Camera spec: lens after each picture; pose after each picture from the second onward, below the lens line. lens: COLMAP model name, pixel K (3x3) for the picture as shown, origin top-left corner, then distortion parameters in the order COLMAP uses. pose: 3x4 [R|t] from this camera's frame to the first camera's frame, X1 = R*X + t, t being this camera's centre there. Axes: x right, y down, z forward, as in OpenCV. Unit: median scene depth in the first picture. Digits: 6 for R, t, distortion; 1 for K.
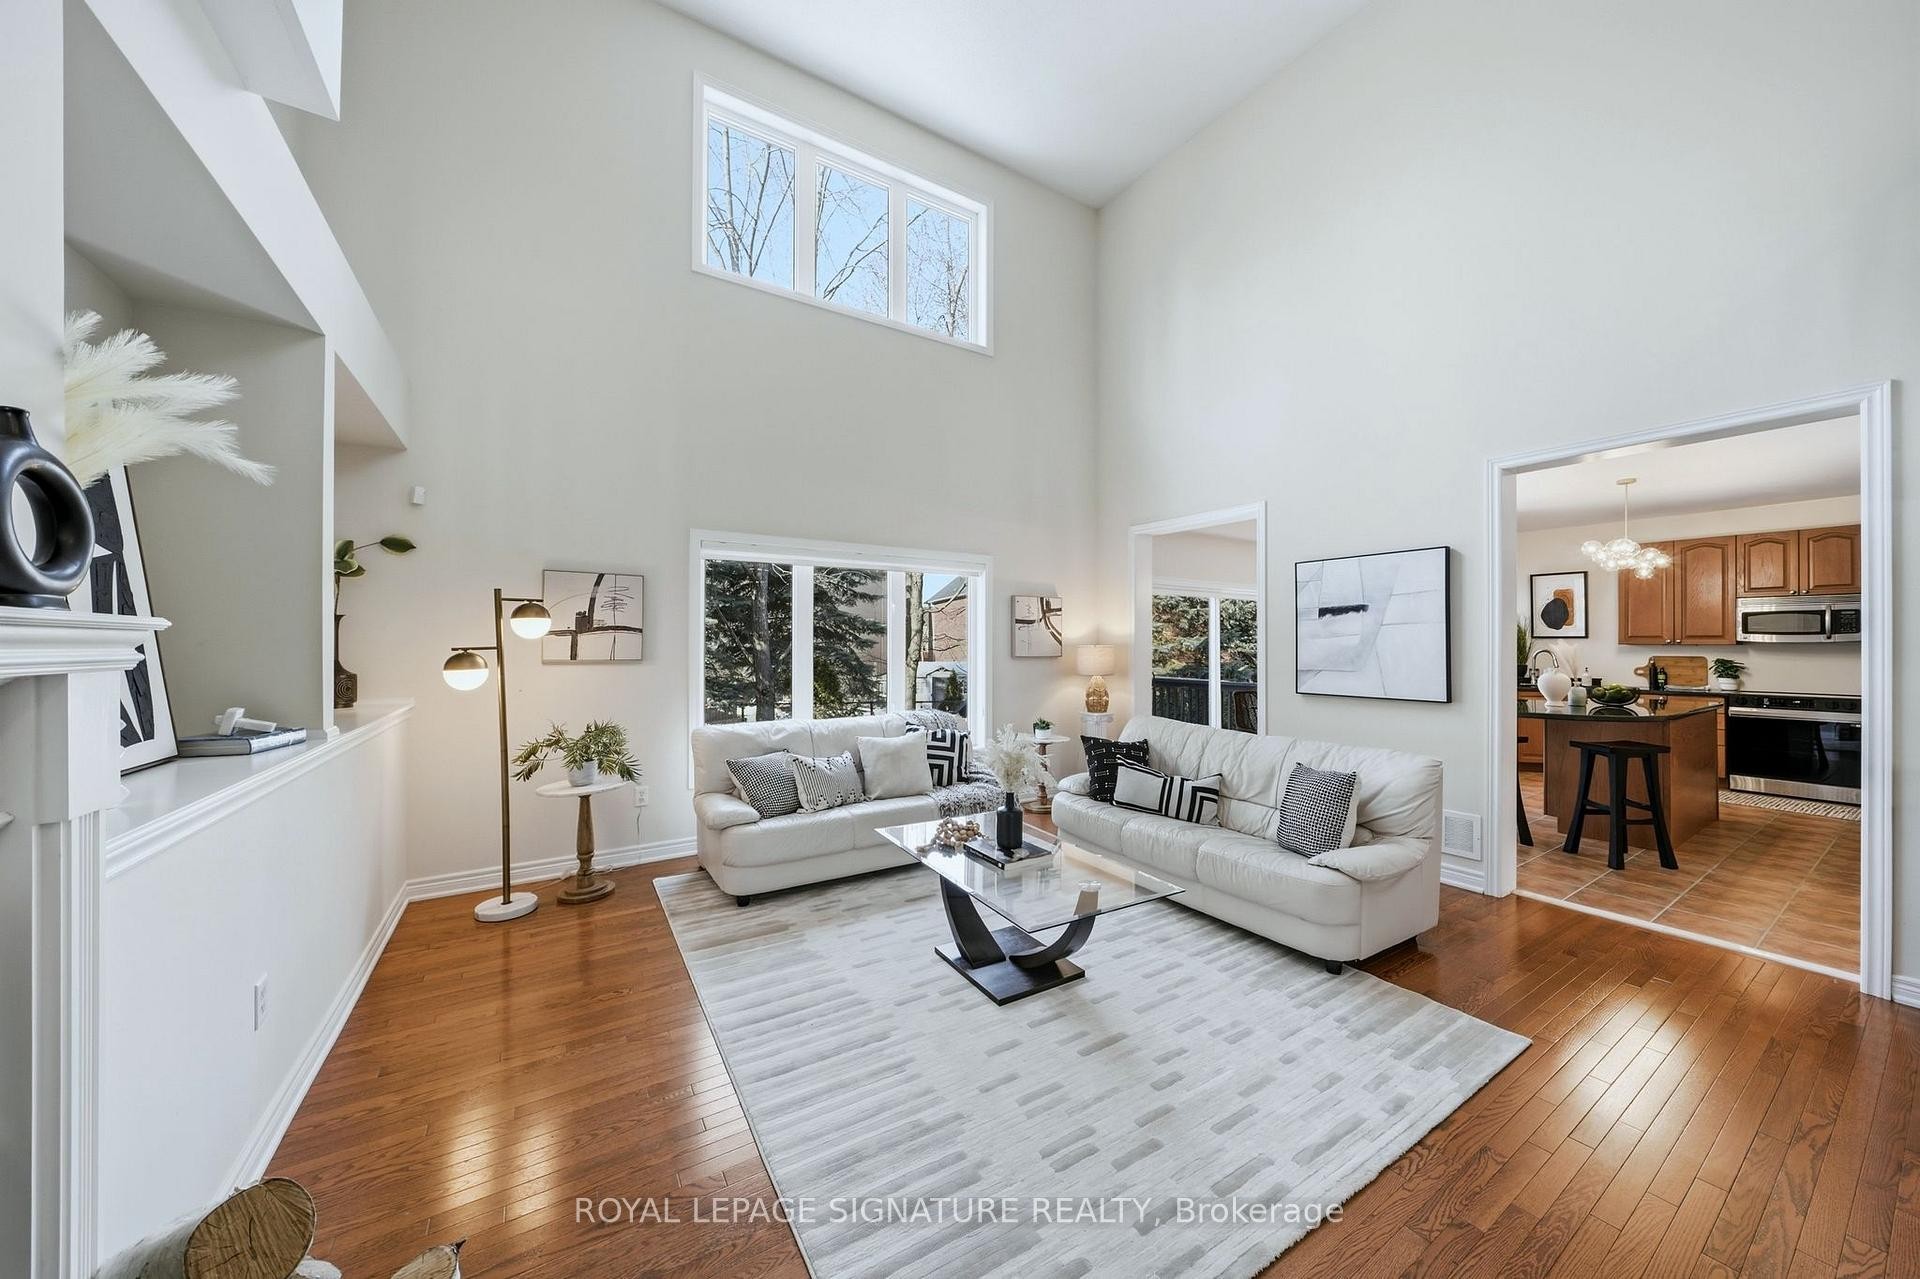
lens RADIAL K [[653.7, 0, 960.0], [0, 653.7, 639.5], [0, 0, 1]] dist [-0.005108, -0.000220]
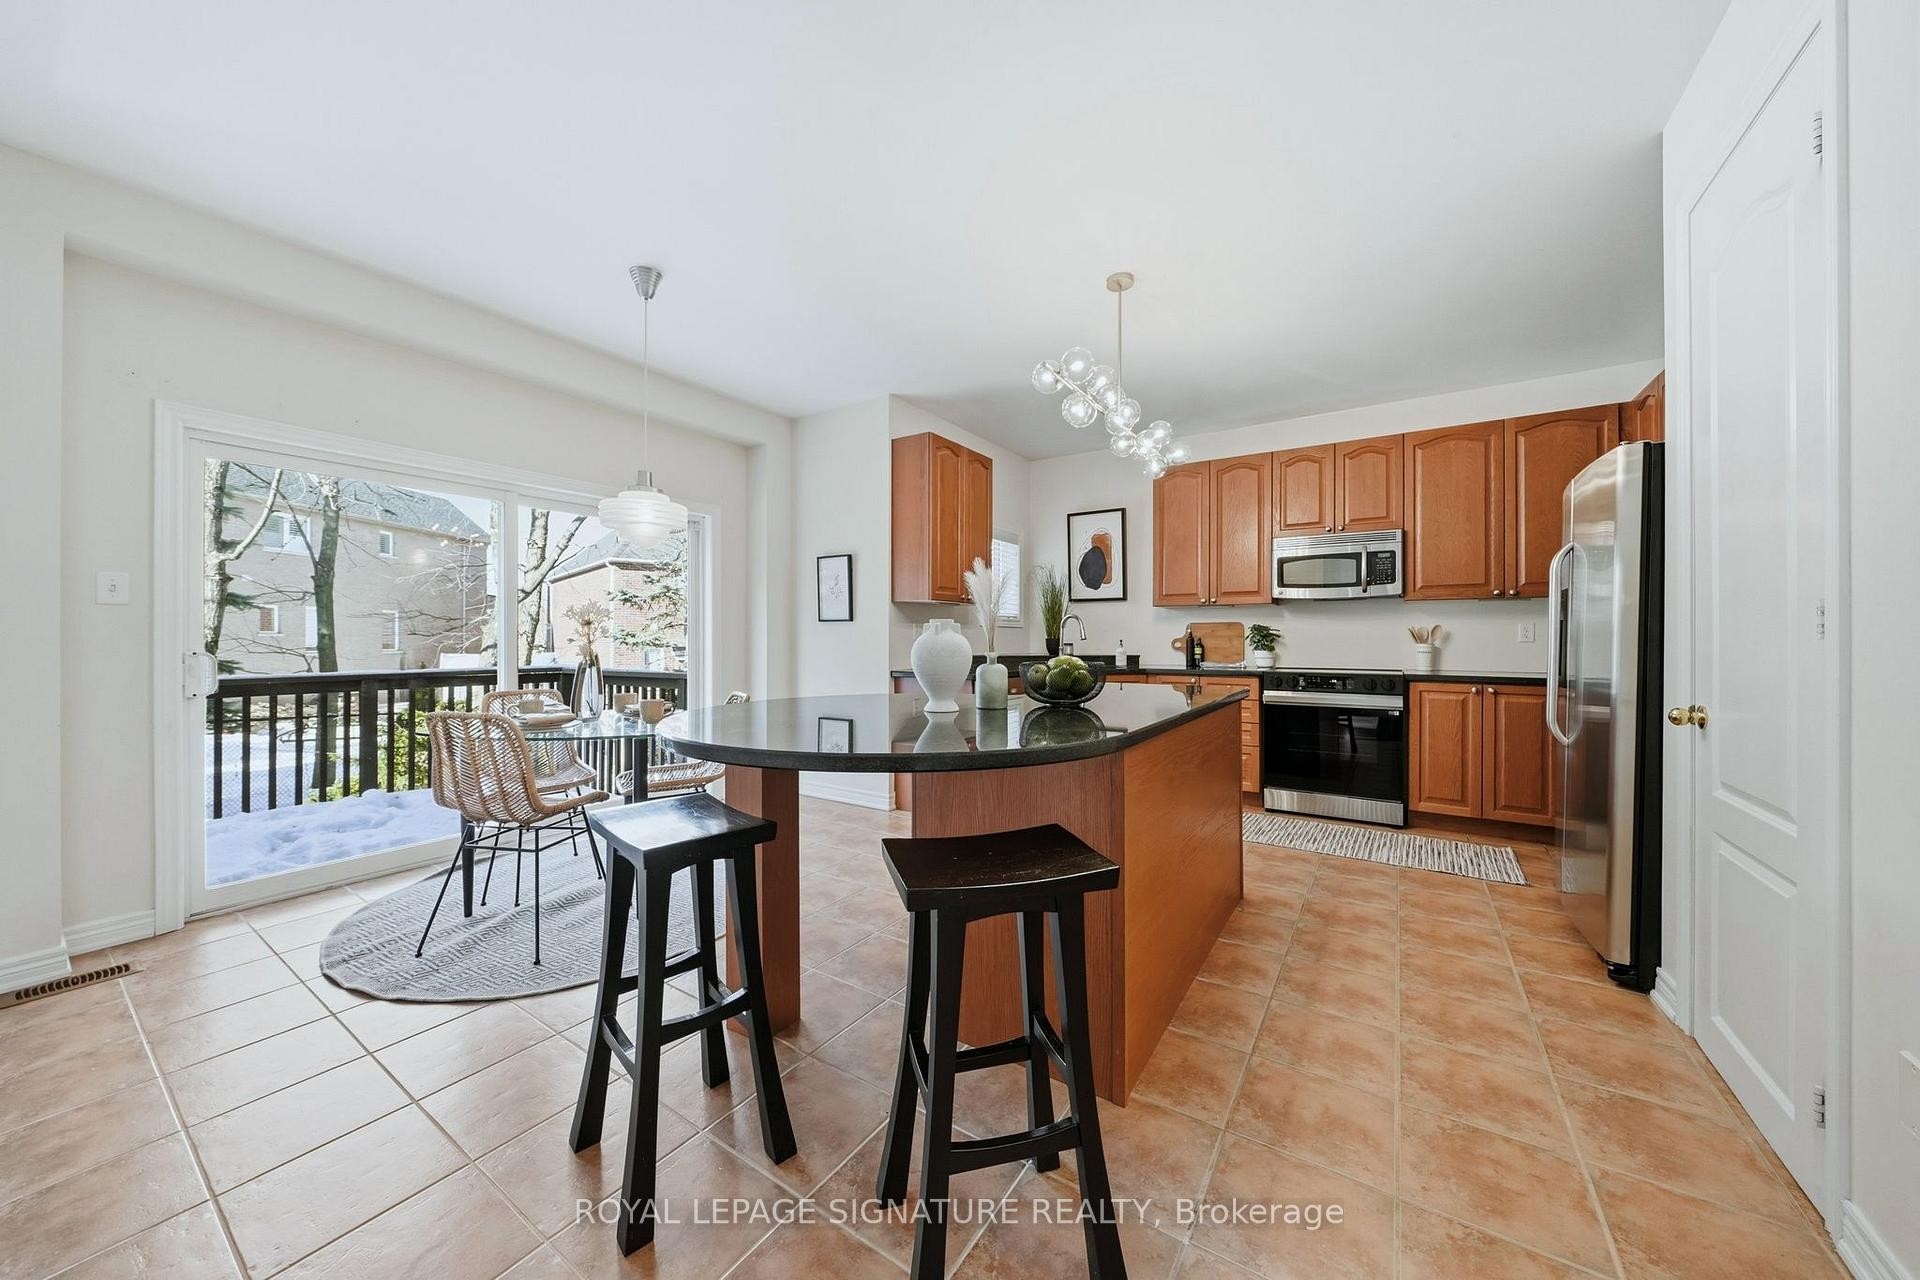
lens RADIAL K [[653.7, 0, 960.0], [0, 653.7, 640.0], [0, 0, 1]] dist [-0.005108, -0.000220]
pose [[0.910969, -0.005340, 0.412440, 0.636668], [0.000416, 0.999928, 0.012028, 0.043455], [-0.412474, -0.010786, 0.910905, 0.527436]]
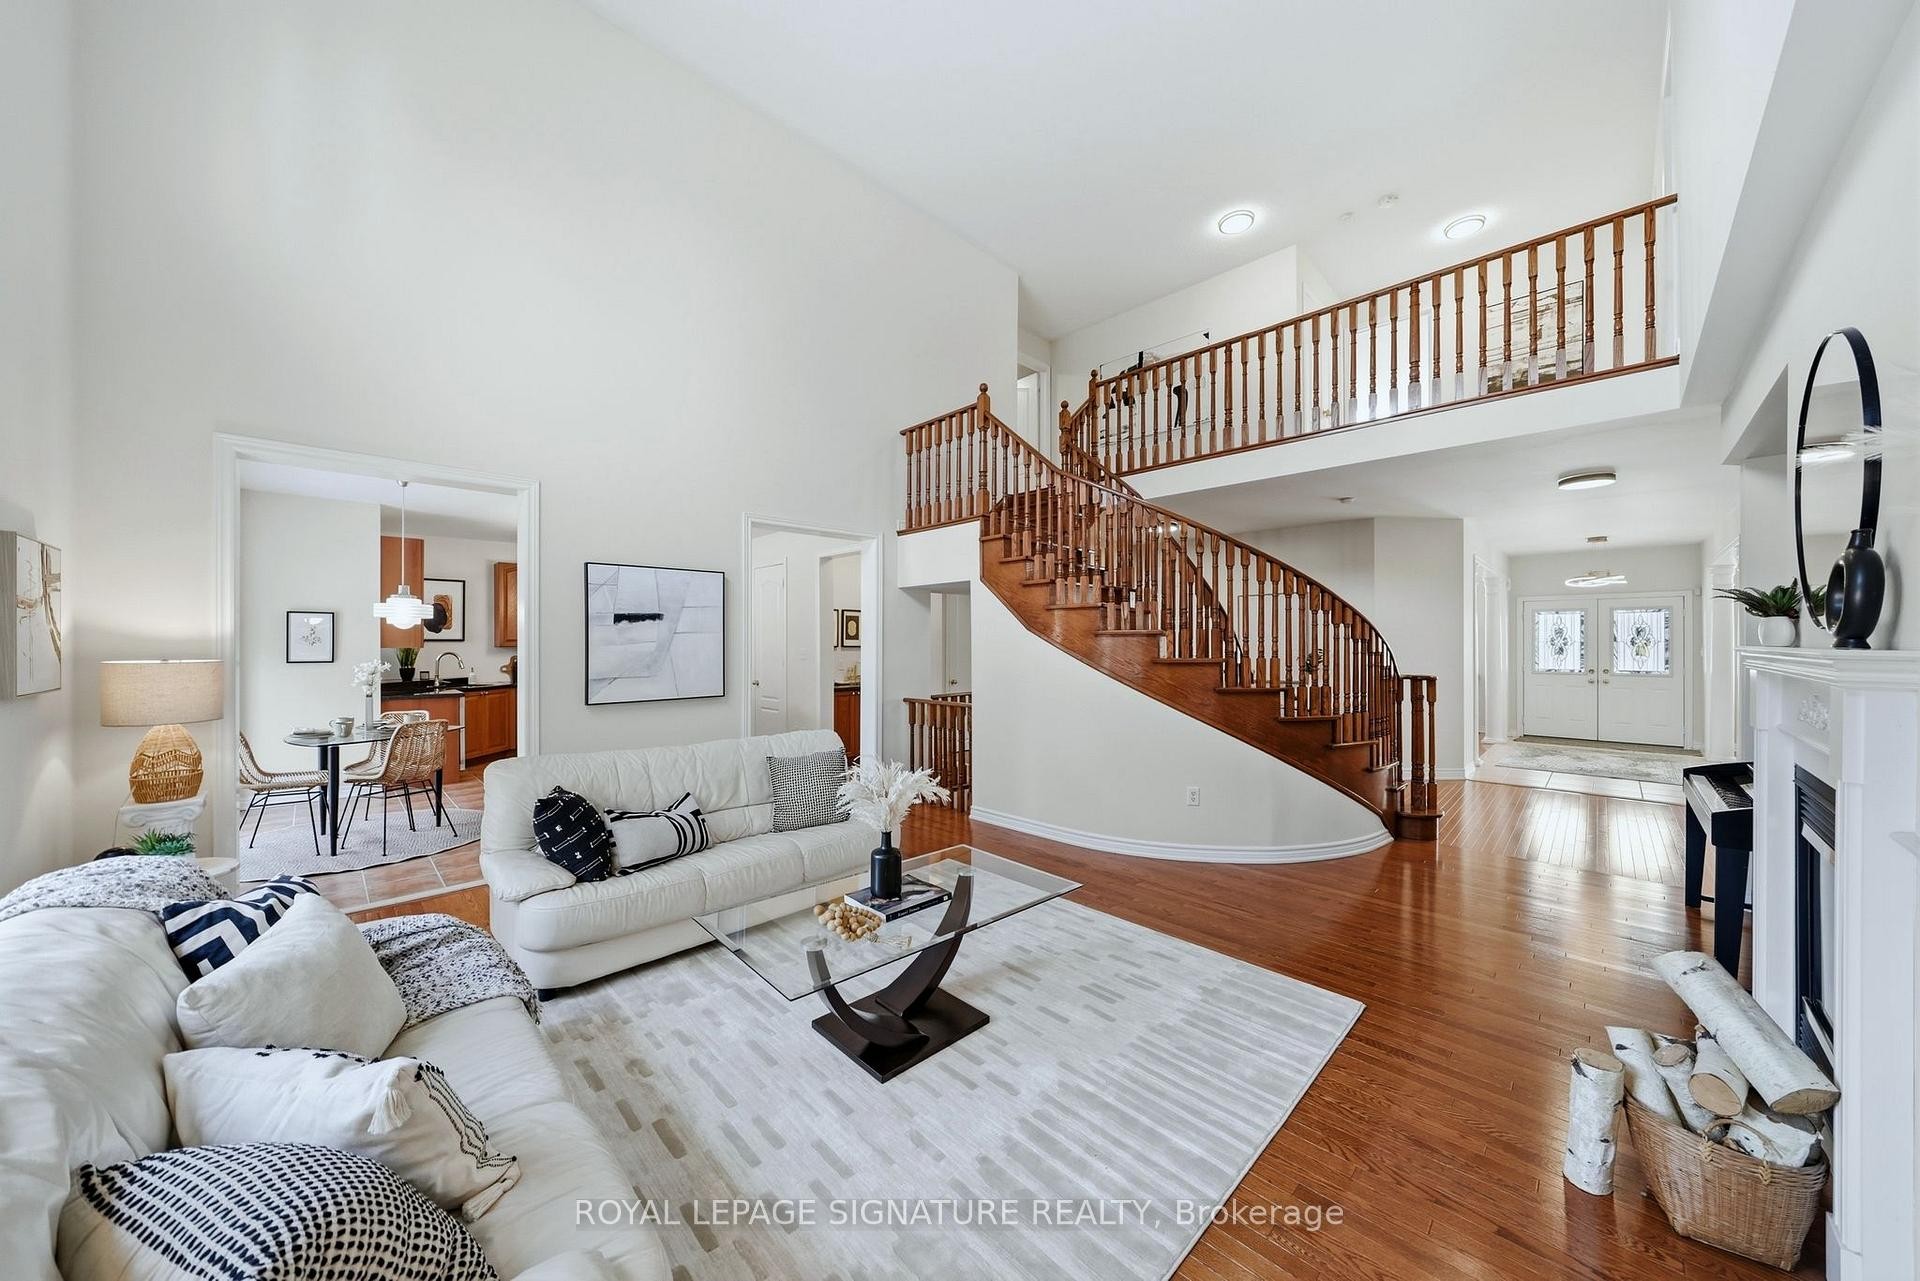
lens RADIAL K [[653.7, 0, 960.0], [0, 653.7, 640.5], [0, 0, 1]] dist [-0.005108, -0.000220]
pose [[-0.214747, -0.000123, 0.976670, -0.383905], [-0.003722, 0.999993, -0.000692, -0.007352], [-0.976663, -0.003784, -0.214746, 0.536757]]
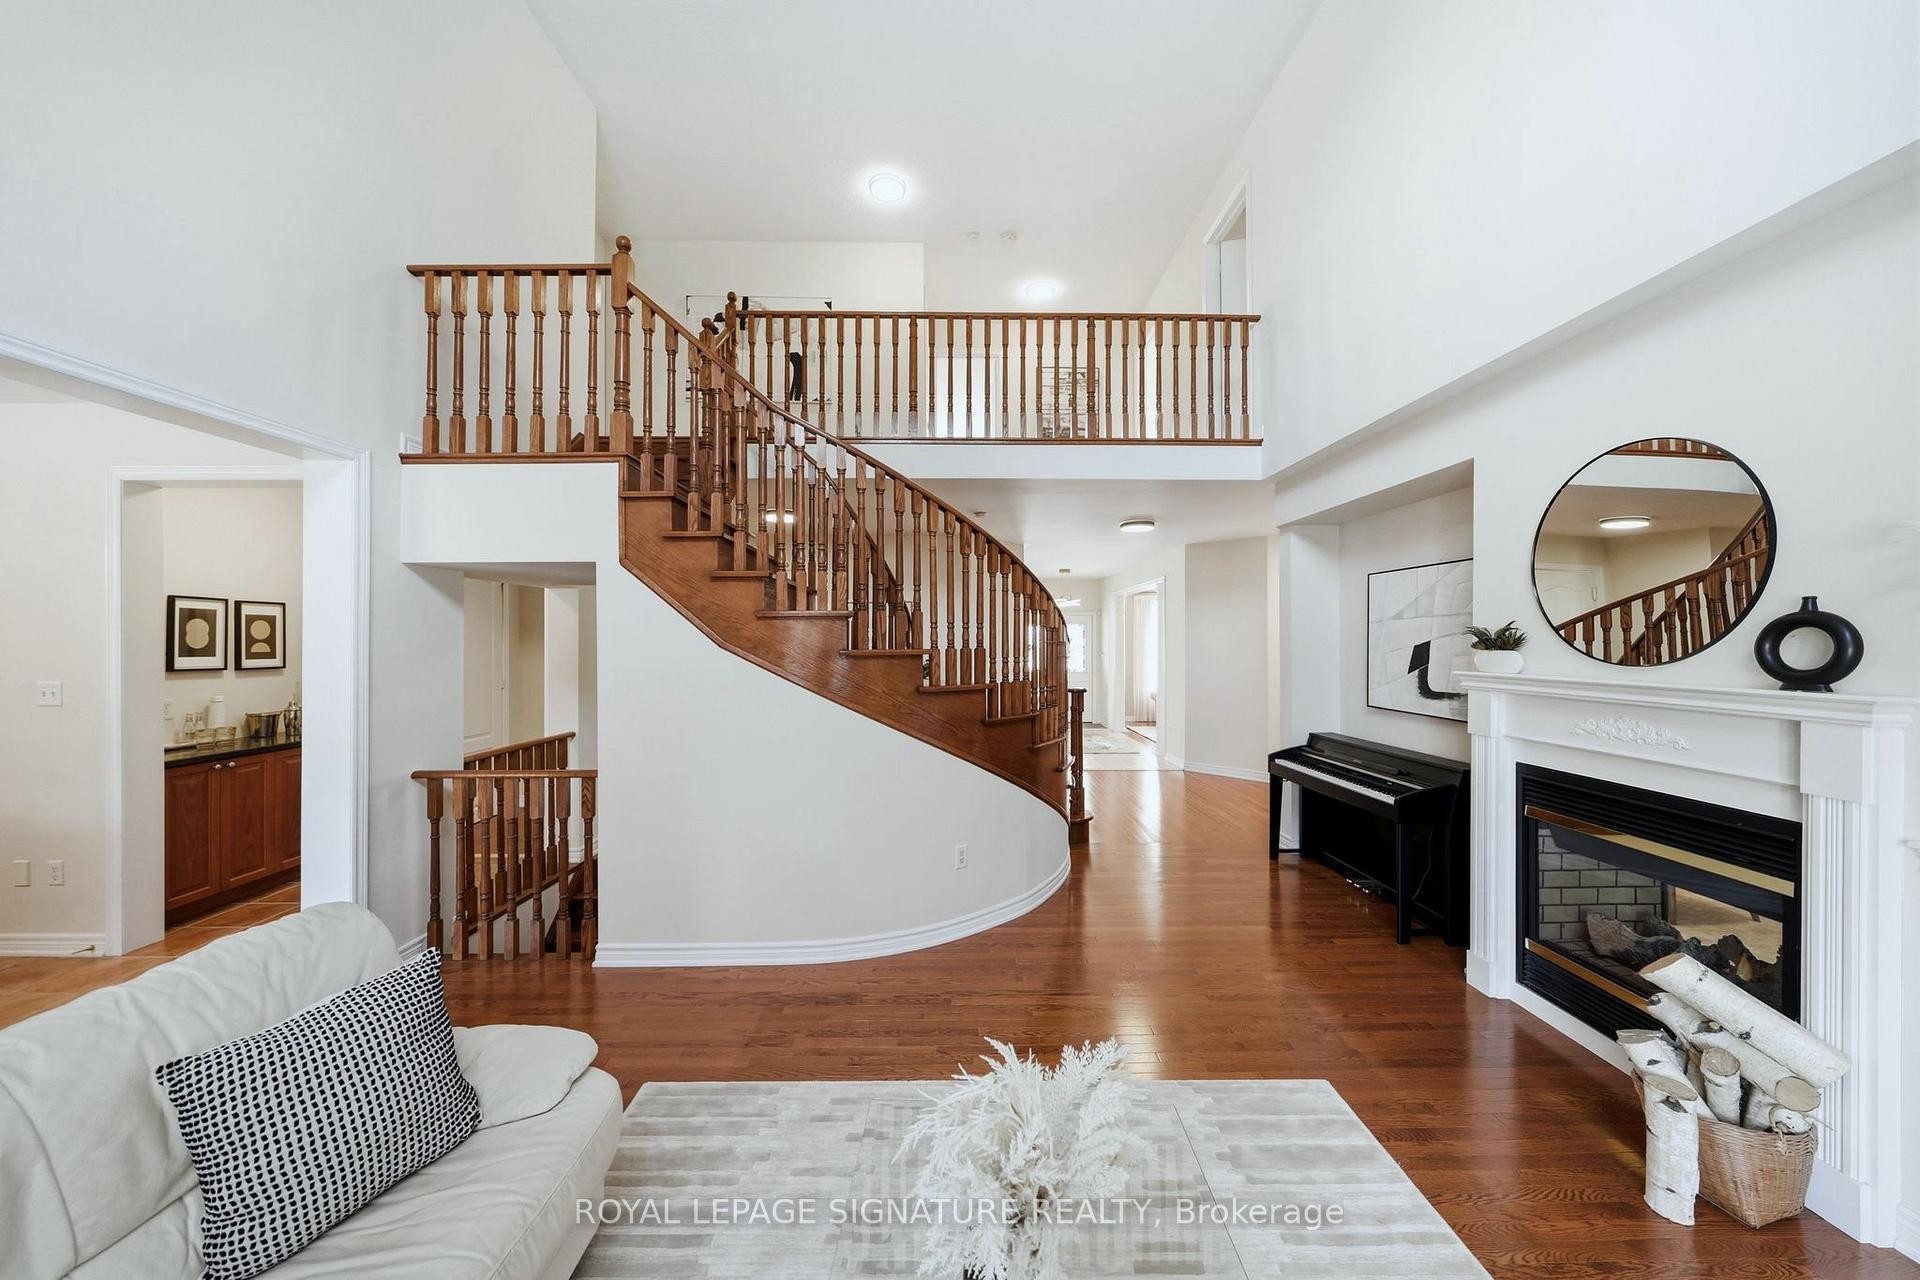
lens RADIAL K [[653.7, 0, 960.0], [0, 653.7, 640.0], [0, 0, 1]] dist [-0.005108, -0.000220]
pose [[-0.852727, -0.001621, 0.522354, -0.026935], [-0.003577, 0.999990, -0.002735, -0.027714], [-0.522344, -0.004201, -0.852724, 0.627845]]
